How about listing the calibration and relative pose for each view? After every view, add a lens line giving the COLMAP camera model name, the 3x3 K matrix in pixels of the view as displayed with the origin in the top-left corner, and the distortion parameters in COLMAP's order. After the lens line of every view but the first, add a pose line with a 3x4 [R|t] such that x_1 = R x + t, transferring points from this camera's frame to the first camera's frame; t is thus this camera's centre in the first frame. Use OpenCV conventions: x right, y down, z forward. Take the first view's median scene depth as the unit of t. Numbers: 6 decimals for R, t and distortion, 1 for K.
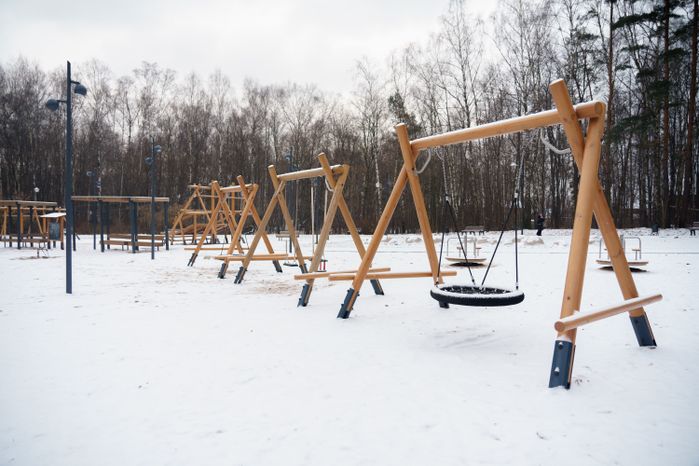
lens RADIAL K [[475.3, 0, 347.3], [0, 475.3, 235.0], [0, 0, 1]] dist [0.002427, -0.001743]
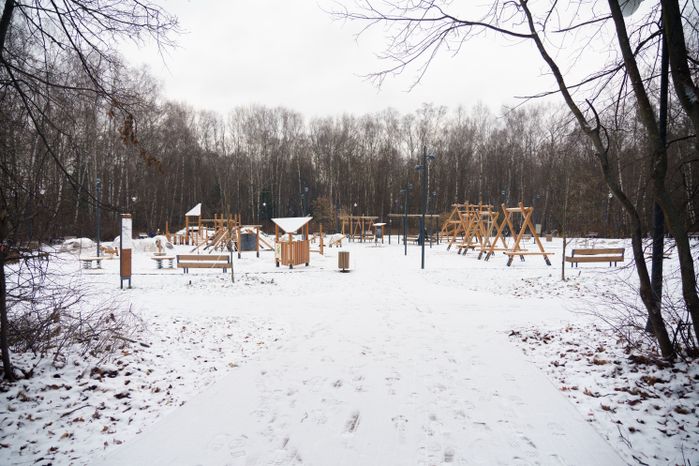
lens RADIAL K [[475.3, 0, 347.3], [0, 475.3, 235.0], [0, 0, 1]] dist [0.002427, -0.001743]
pose [[0.851060, 0.009610, -0.524981, 0.083515], [-0.011495, 0.999934, -0.000330, 0.000225], [0.524943, 0.006316, 0.851114, -0.216591]]
